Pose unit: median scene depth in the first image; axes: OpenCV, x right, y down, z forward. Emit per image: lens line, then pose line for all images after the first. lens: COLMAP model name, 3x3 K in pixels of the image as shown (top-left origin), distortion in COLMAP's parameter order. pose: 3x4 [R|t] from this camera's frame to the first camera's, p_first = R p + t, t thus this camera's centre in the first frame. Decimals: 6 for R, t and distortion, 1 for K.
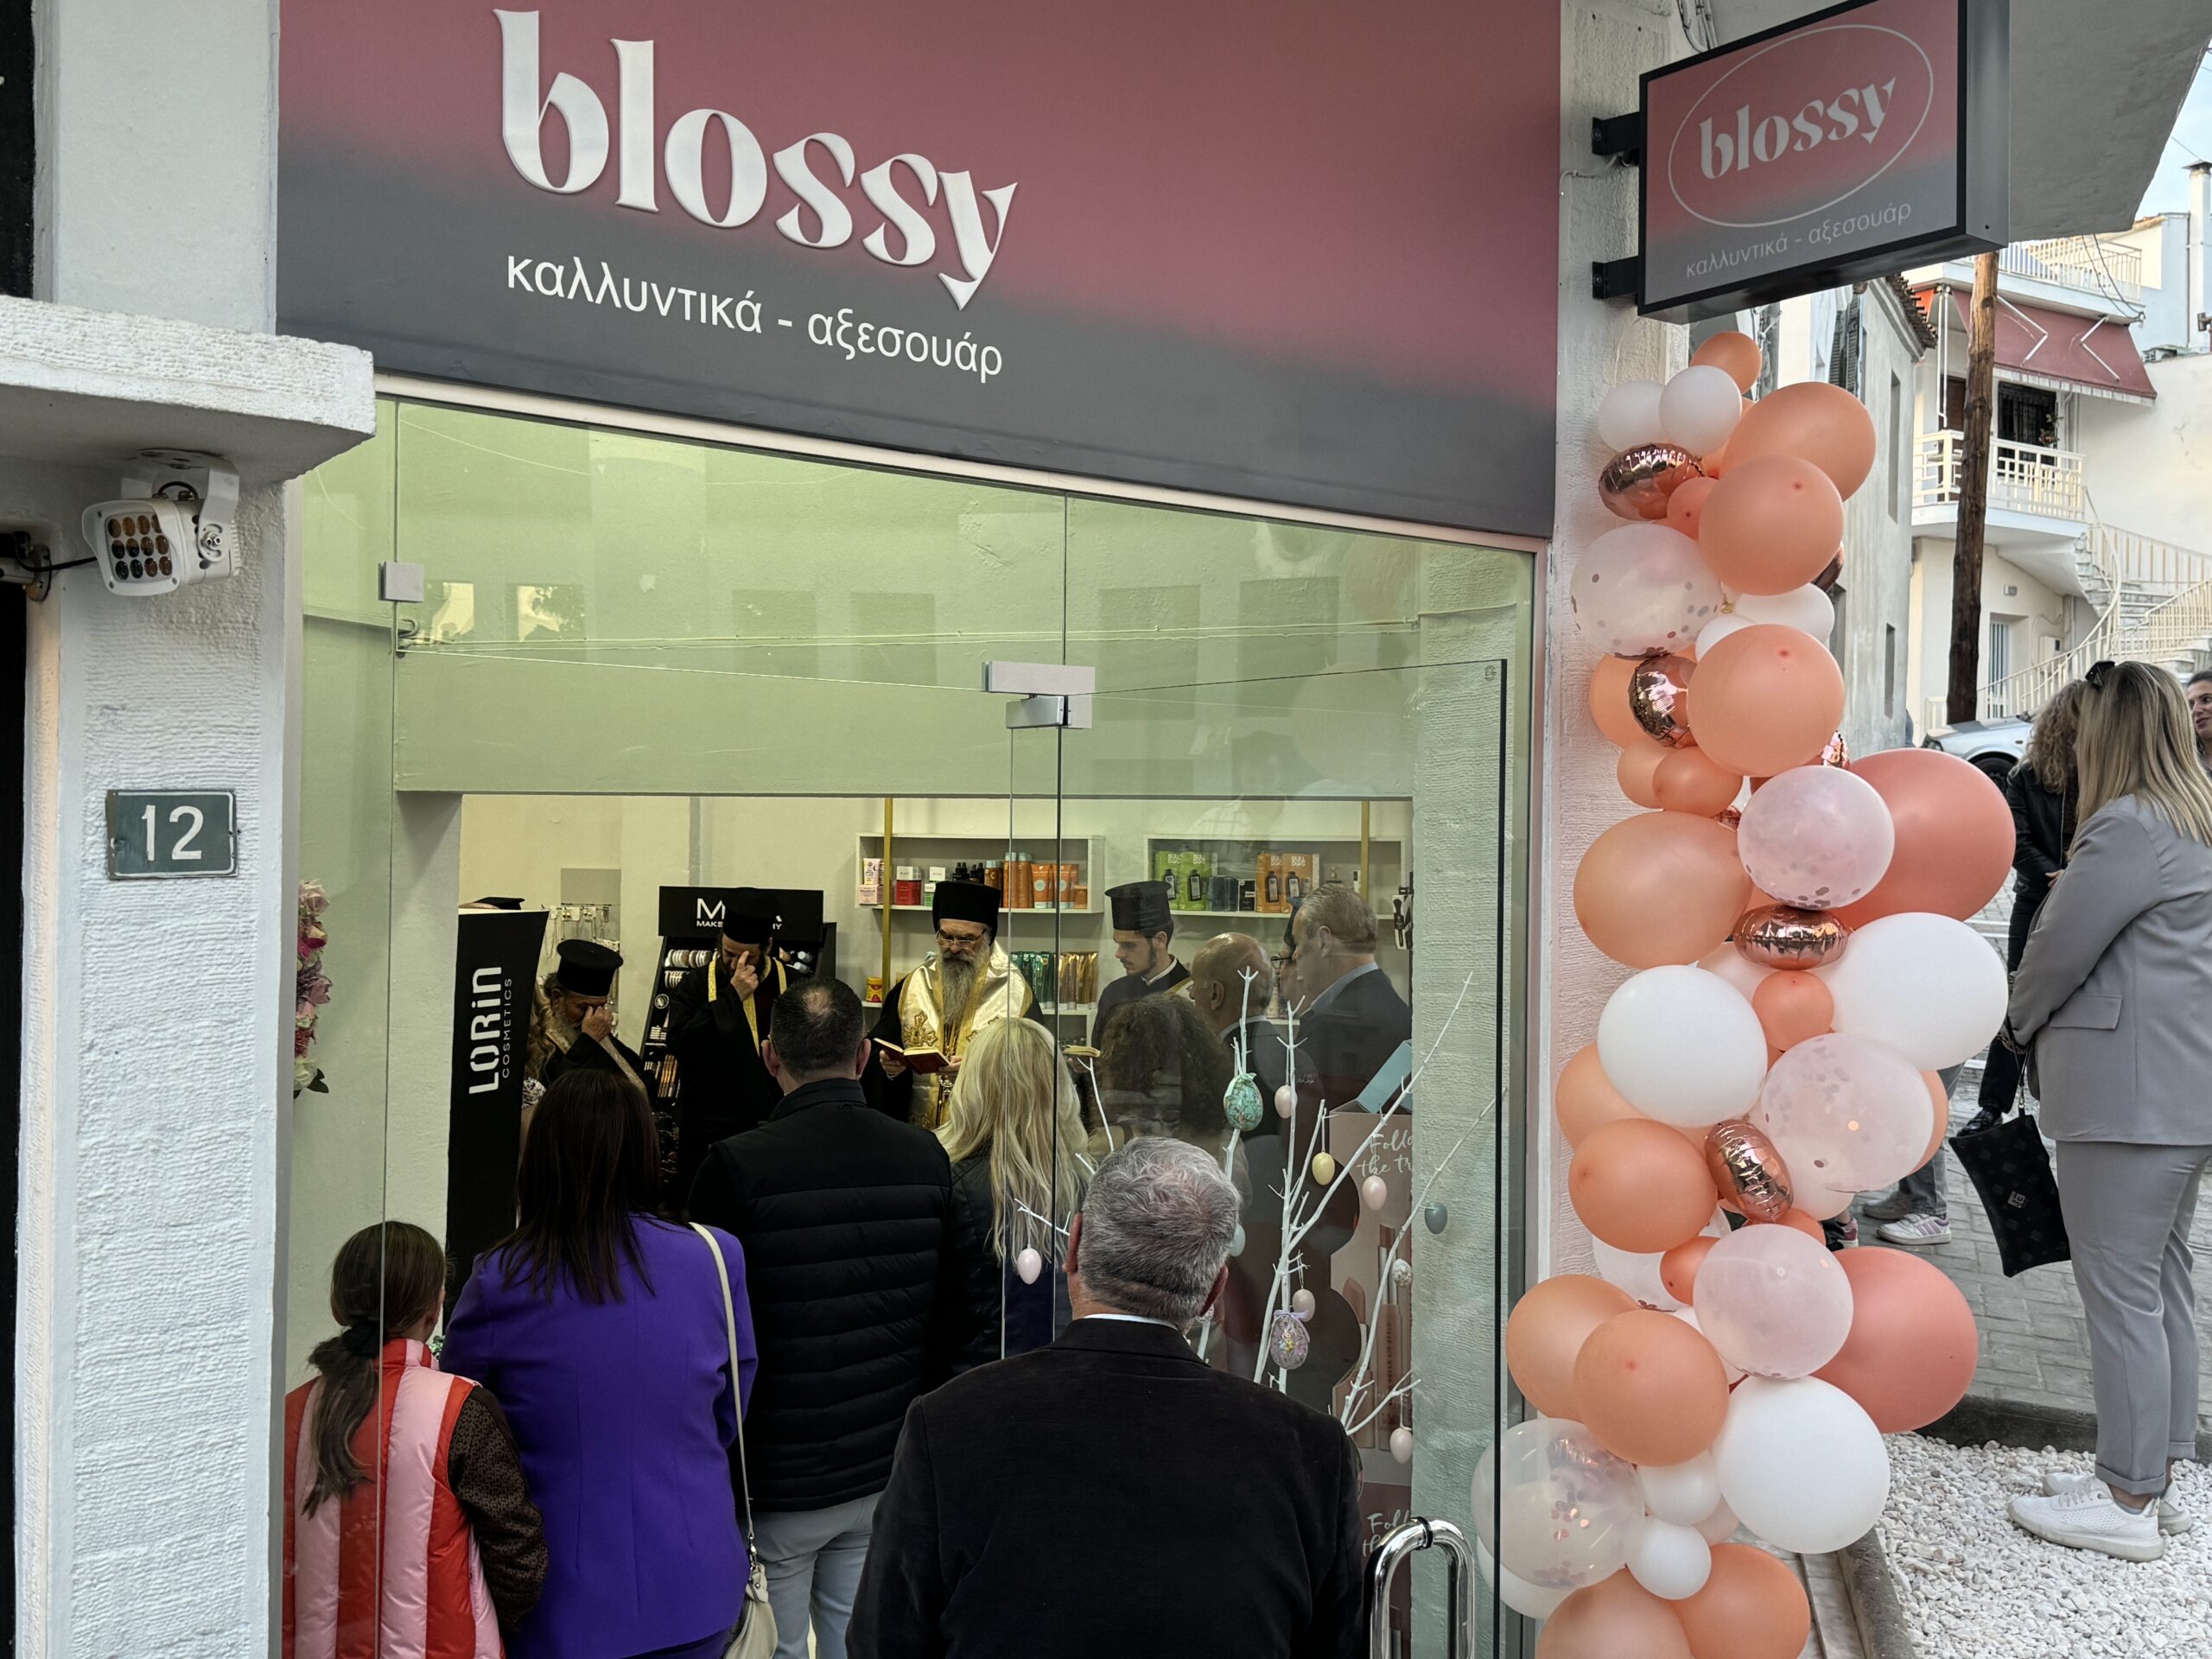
lens RADIAL K [[2216.0, 0, 1089.1], [0, 2216.0, 827.8], [0, 0, 1]] dist [0.079049, 0.000000]
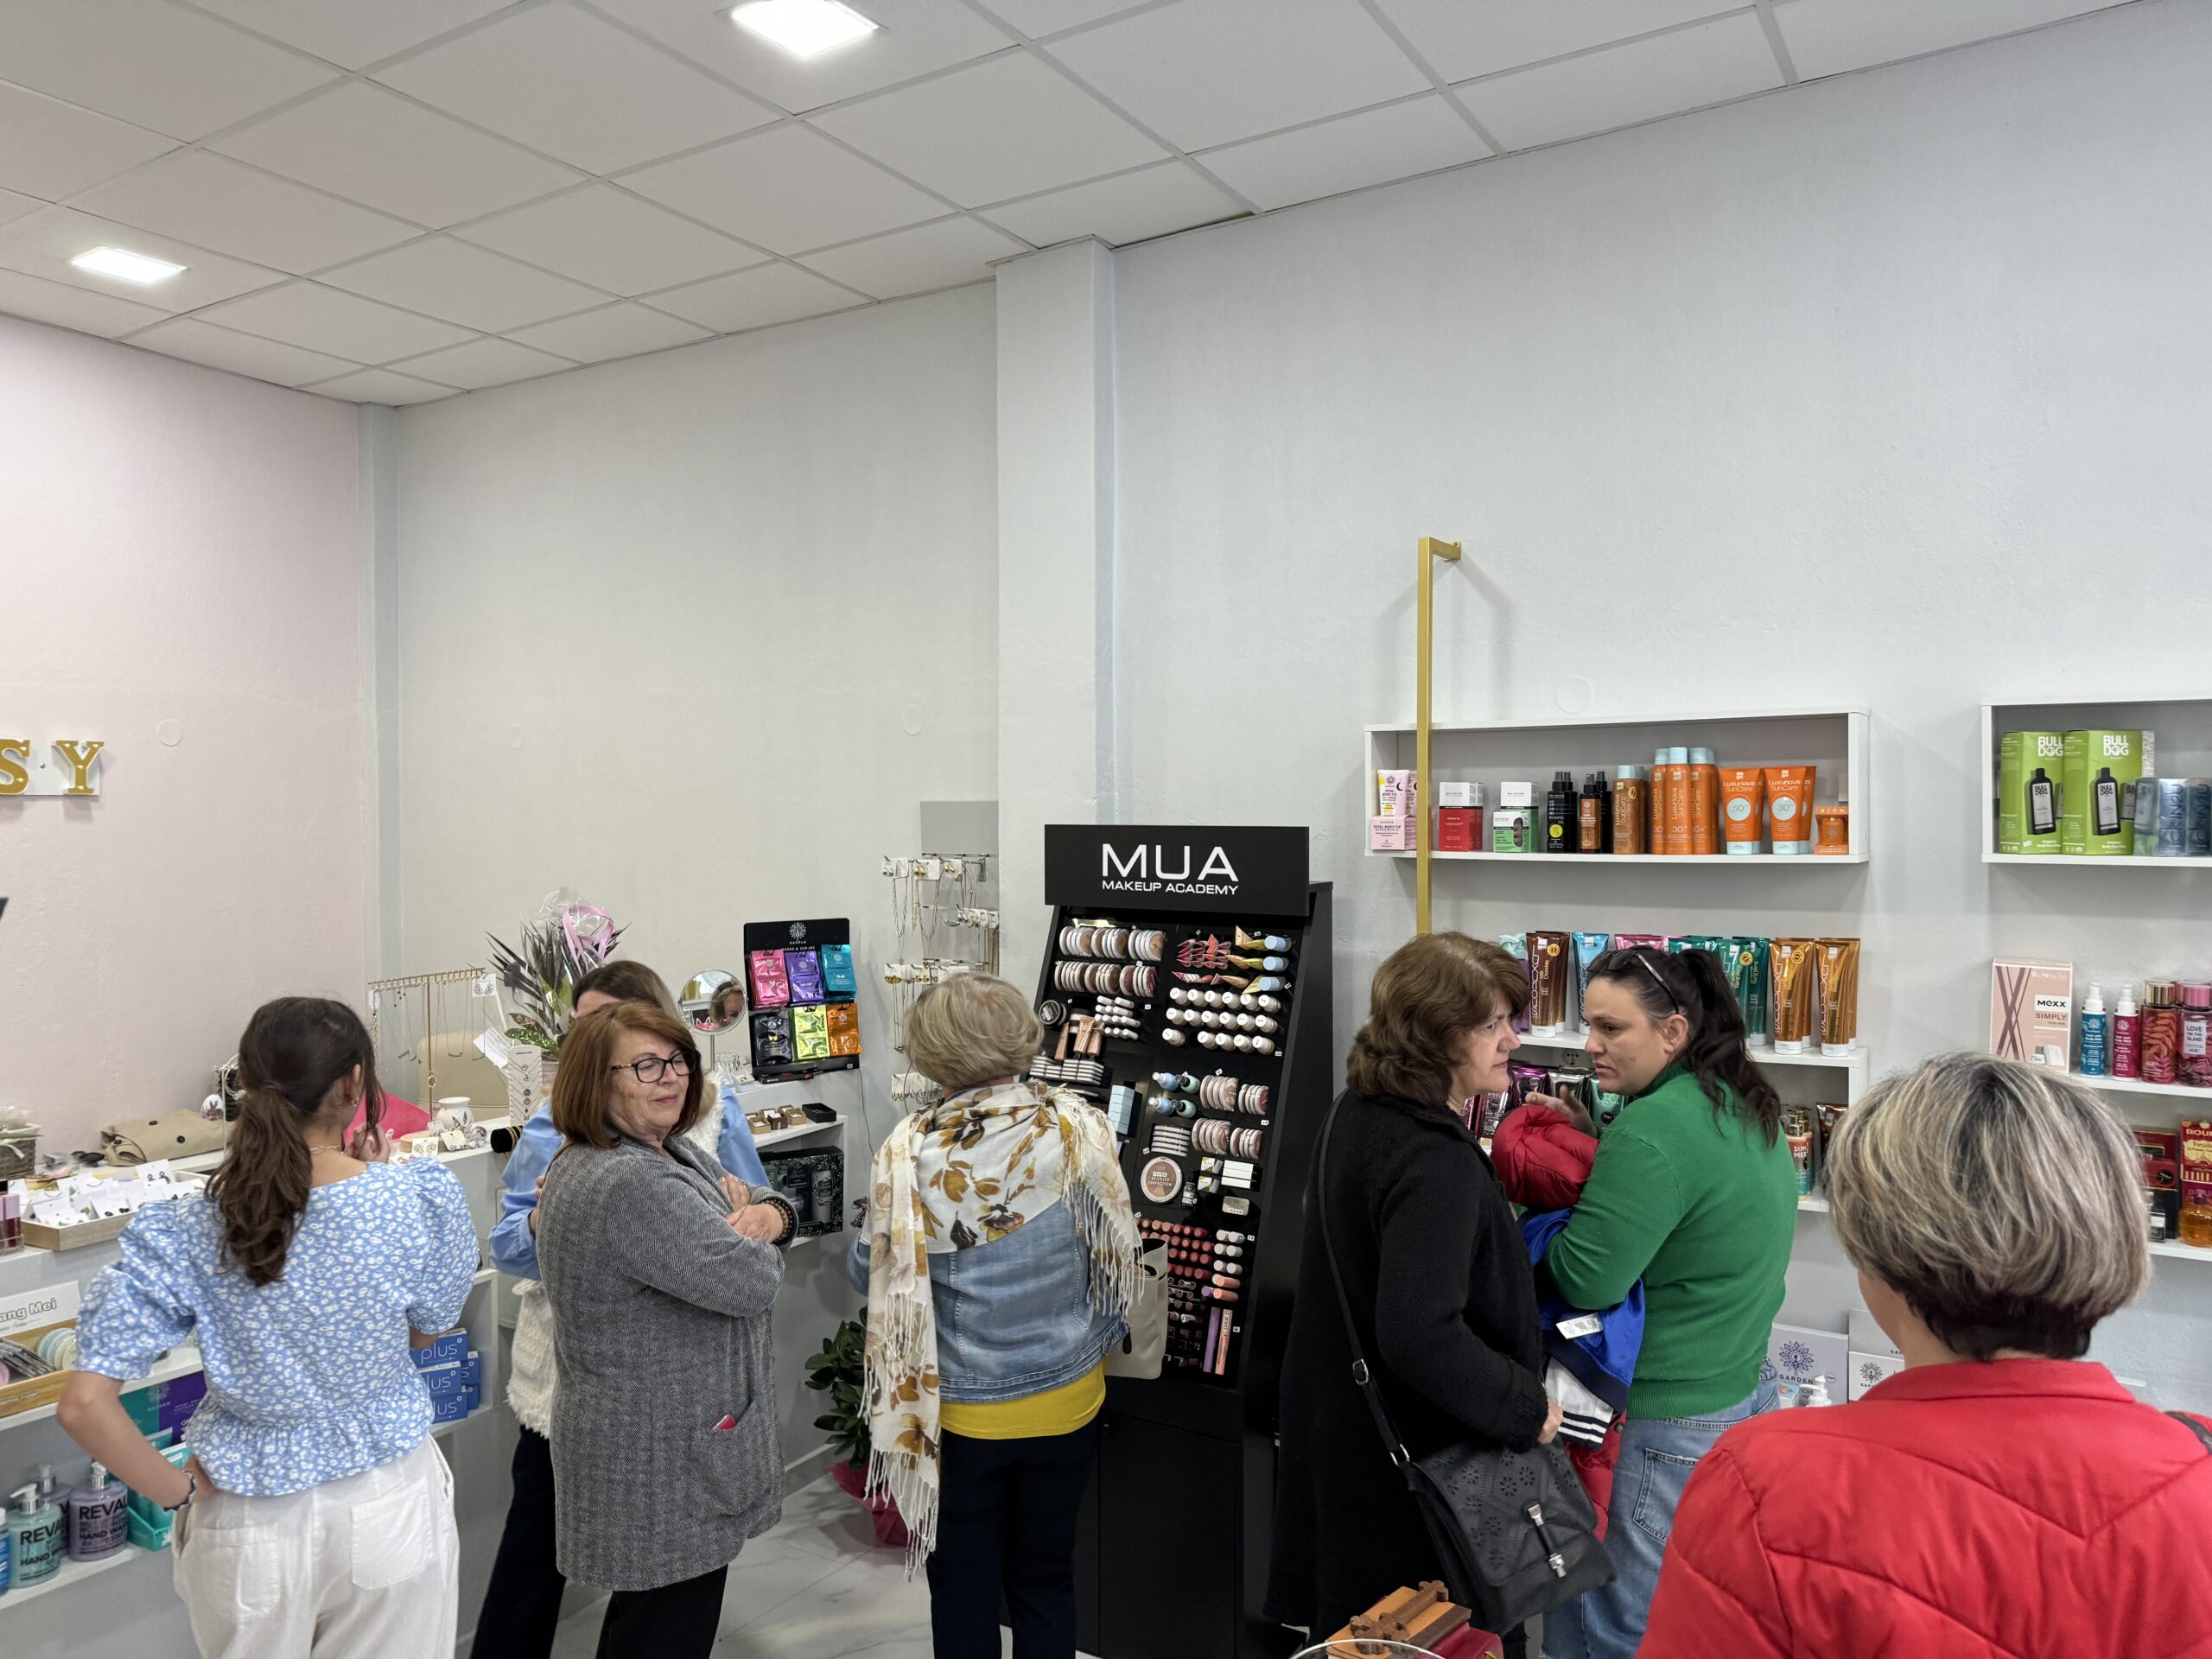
lens RADIAL K [[1537.5, 0, 1094.3], [0, 1537.5, 847.0], [0, 0, 1]] dist [0.049674, -0.065127]
pose [[0.967782, -0.010803, -0.251558, -0.164499], [0.018328, 0.999451, 0.027589, 0.047725], [0.251122, -0.031311, 0.967449, 1.339873]]
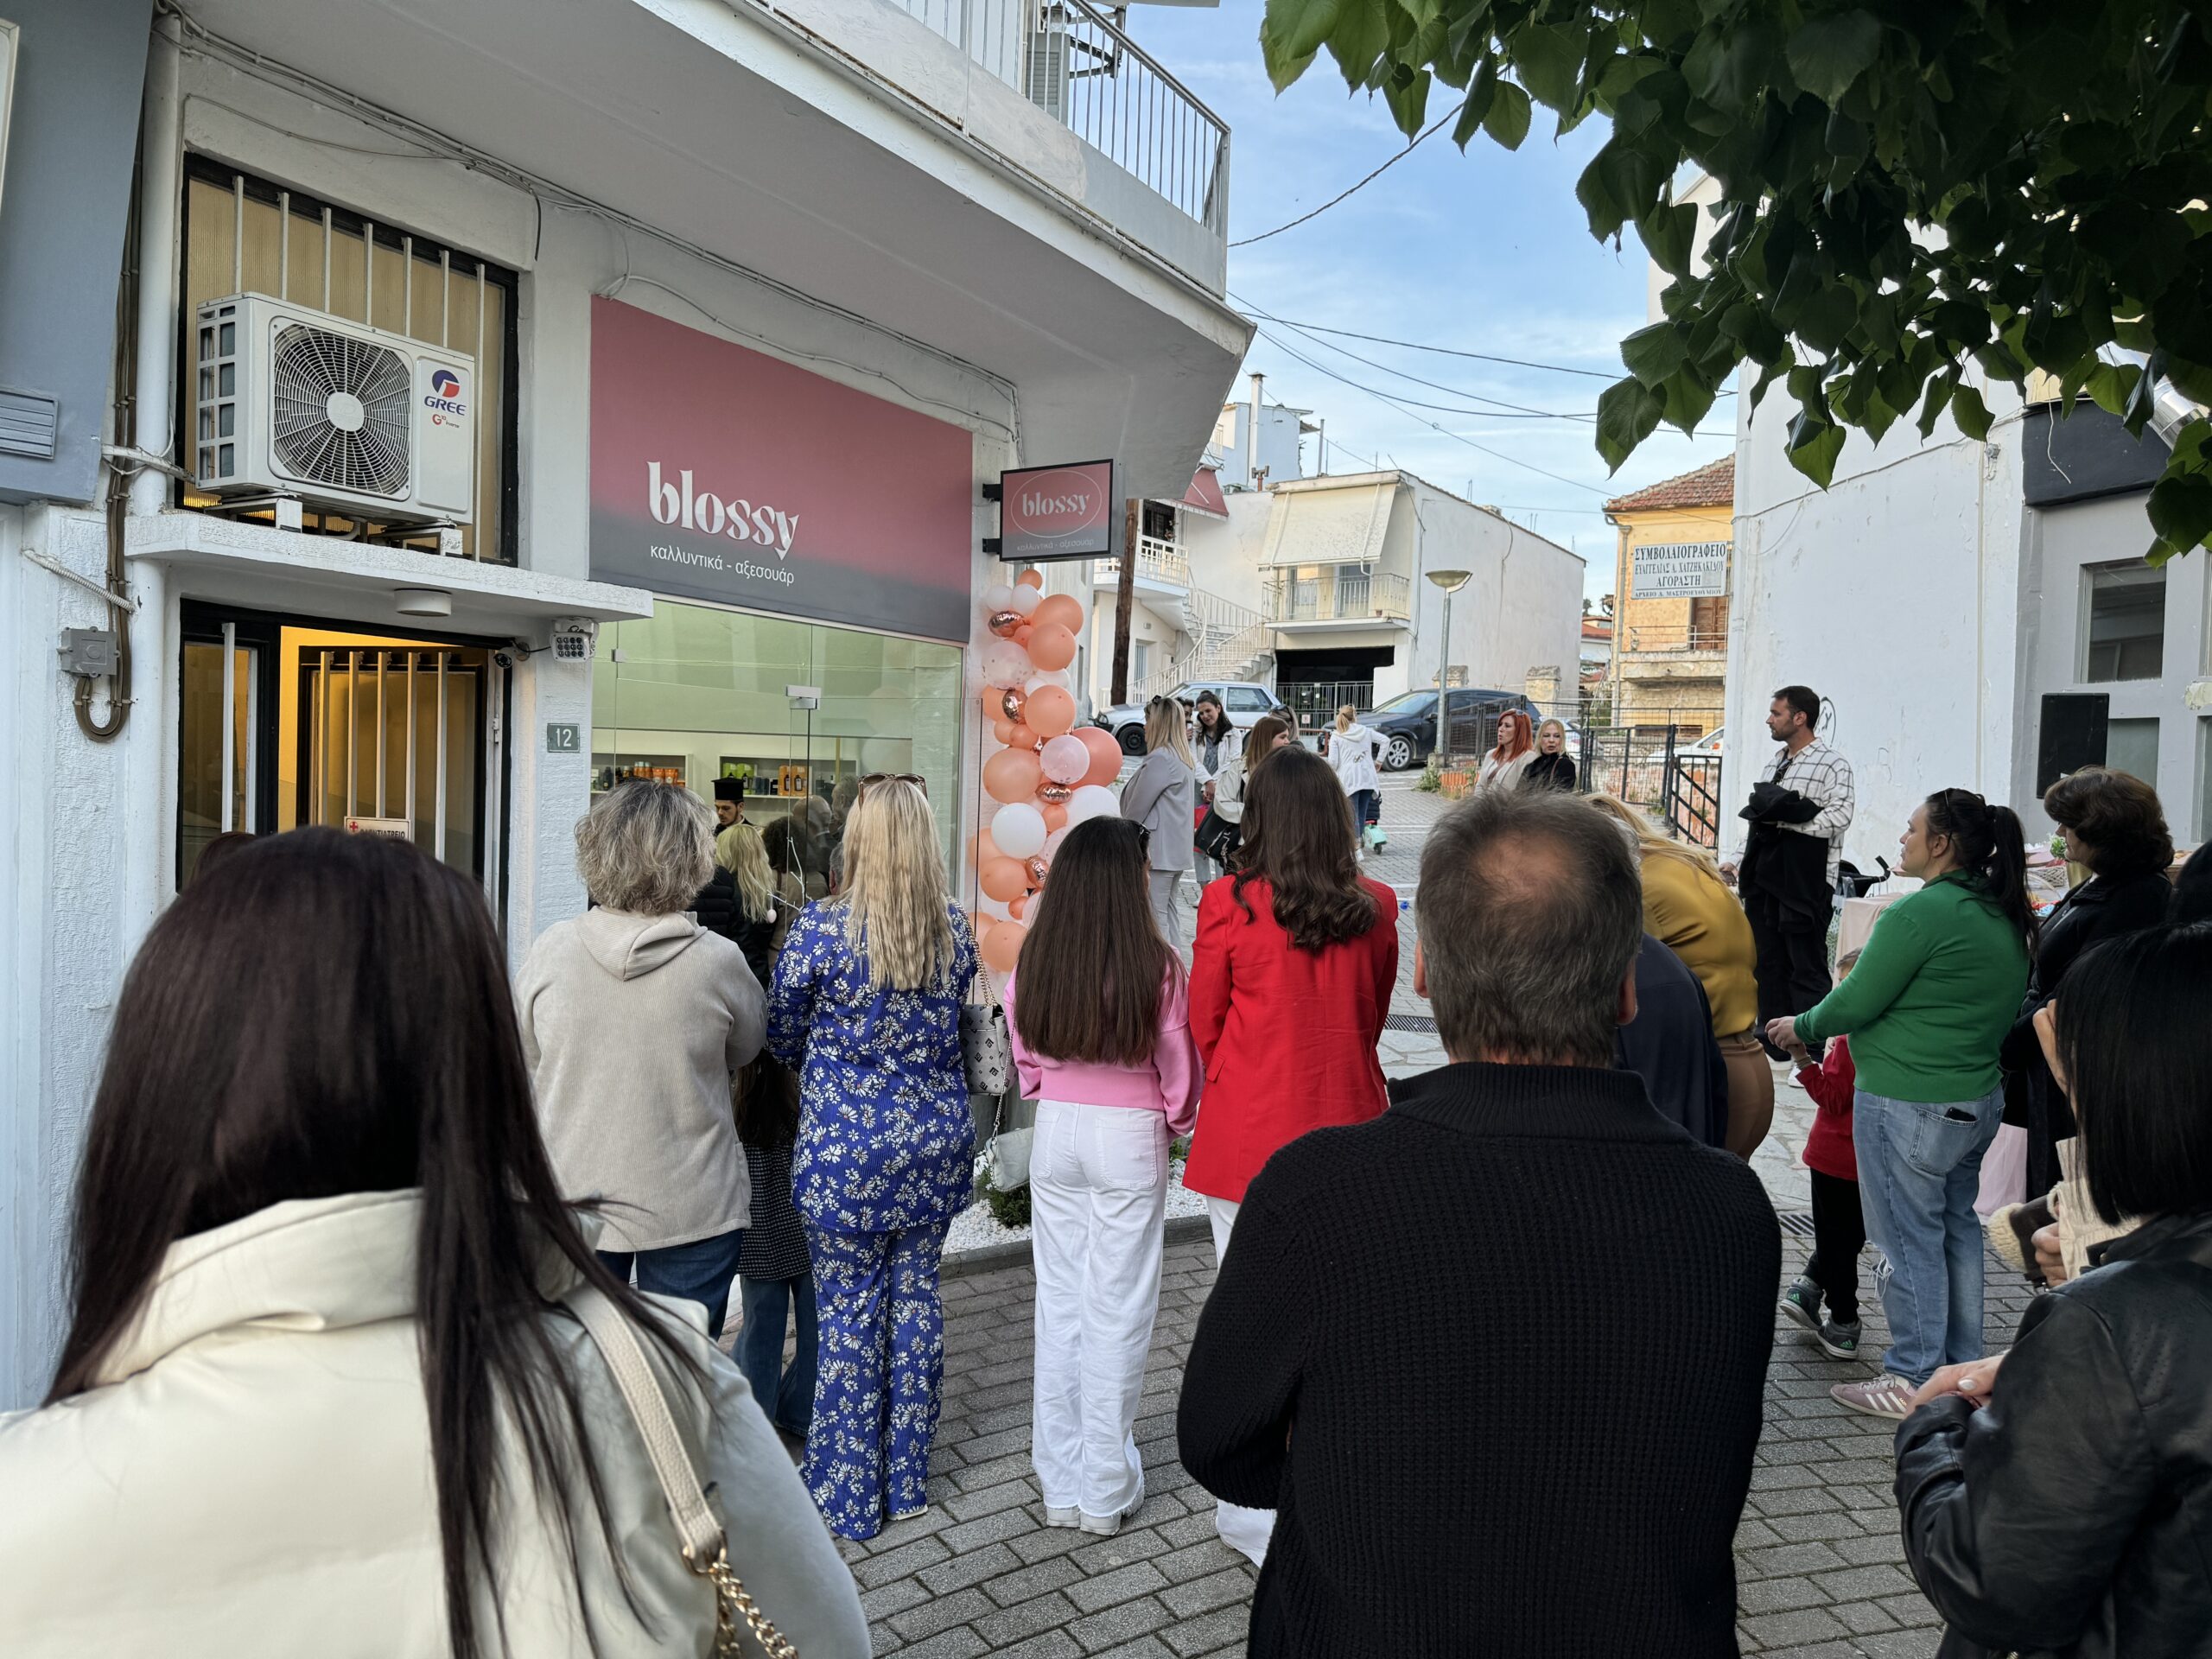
lens RADIAL K [[1537.5, 0, 1092.4], [0, 1537.5, 840.3], [0, 0, 1]] dist [0.049674, -0.065127]
pose [[0.938035, 0.004004, 0.346519, -0.284489], [-0.021305, 0.998708, 0.046133, 0.018653], [-0.345886, -0.050657, 0.936908, -0.774855]]
